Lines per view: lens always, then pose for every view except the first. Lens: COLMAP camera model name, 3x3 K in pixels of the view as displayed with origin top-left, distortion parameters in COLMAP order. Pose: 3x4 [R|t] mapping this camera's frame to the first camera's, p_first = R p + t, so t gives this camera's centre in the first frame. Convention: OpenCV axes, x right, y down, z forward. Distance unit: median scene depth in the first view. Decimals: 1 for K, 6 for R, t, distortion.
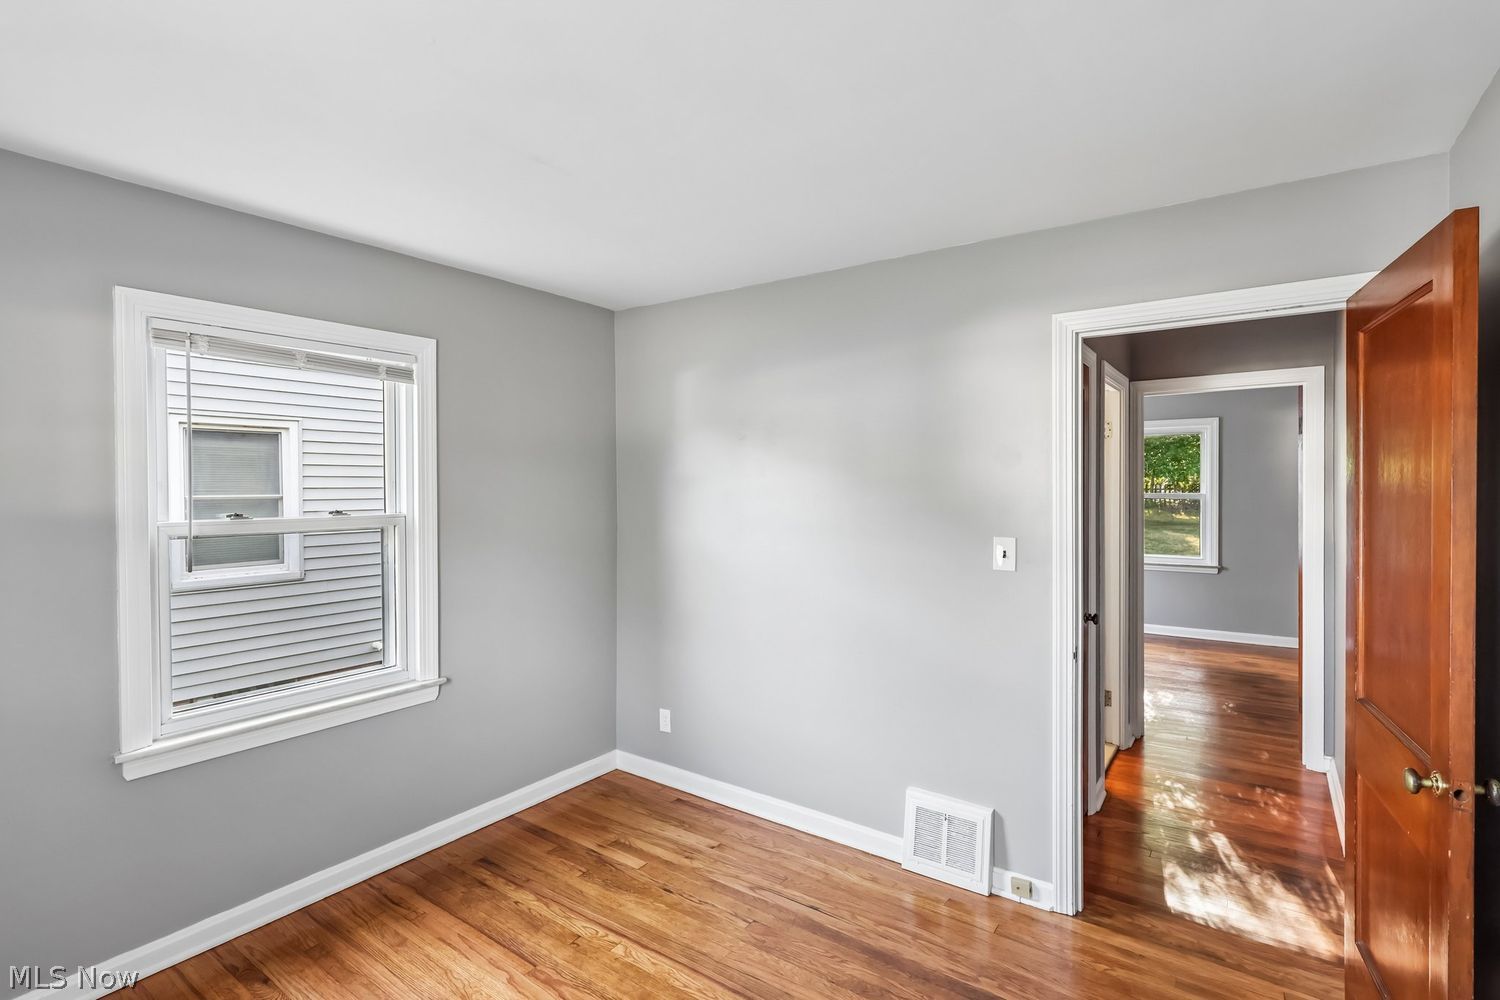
lens RADIAL K [[720.4, 0, 750.8], [0, 720.4, 496.6], [0, 0, 1]] dist [0.001717, 0.000327]
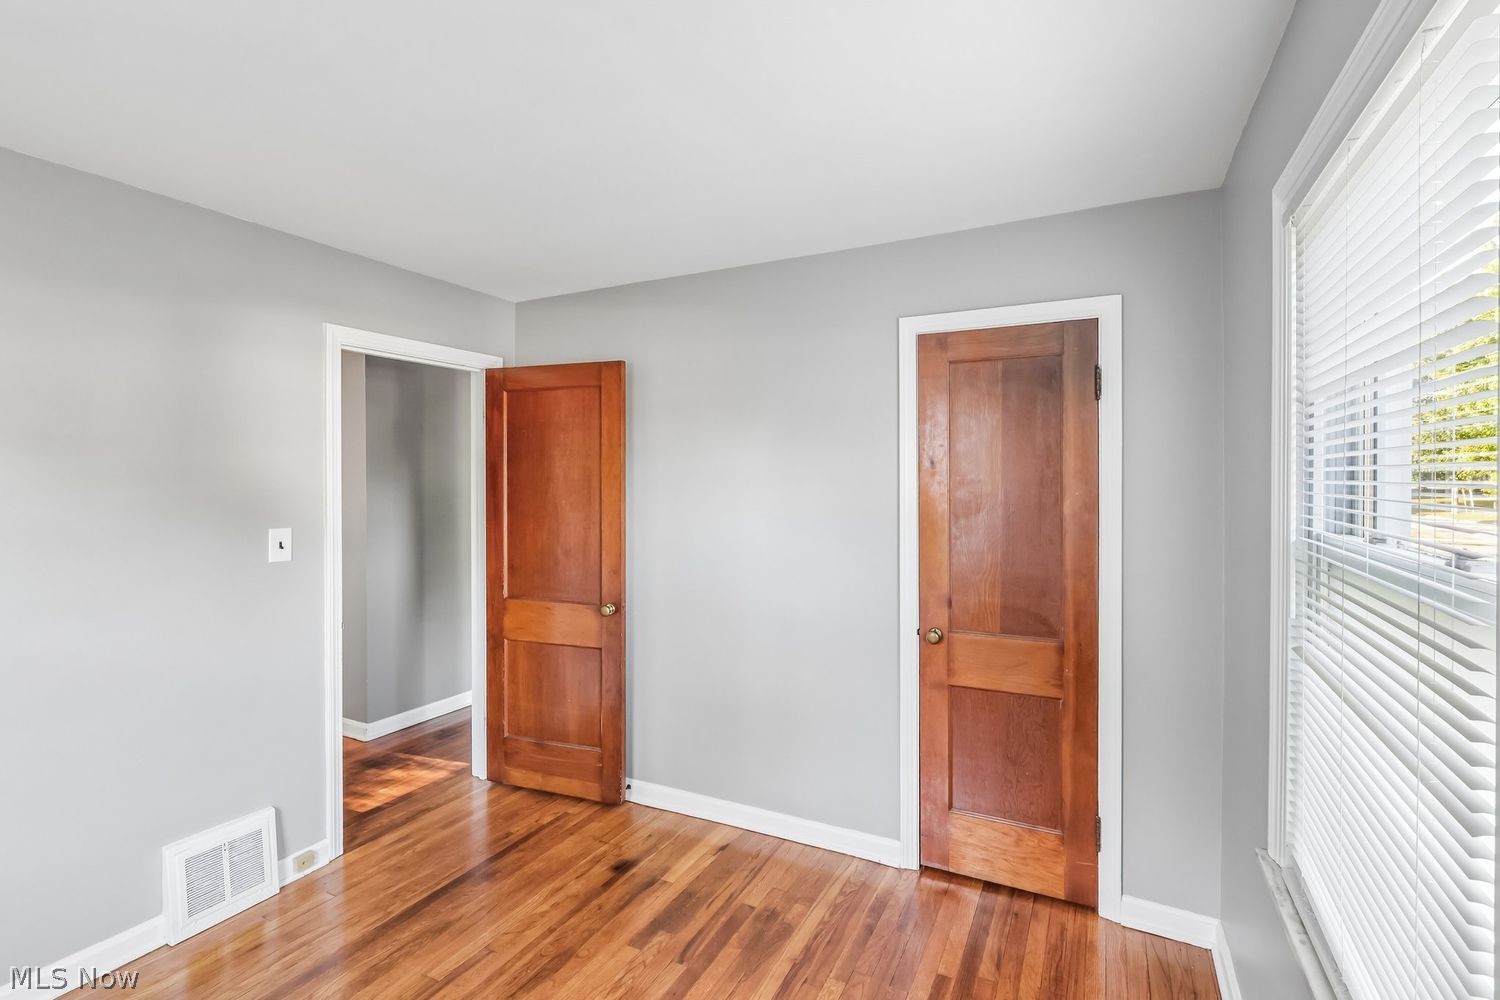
lens RADIAL K [[699.9, 0, 748.0], [0, 699.9, 496.8], [0, 0, 1]] dist [0.000231, -0.000571]
pose [[-0.186198, -0.007972, 0.982480, -0.720969], [0.003766, 0.999954, 0.008827, 0.006220], [-0.982505, 0.005343, -0.186159, 0.539465]]
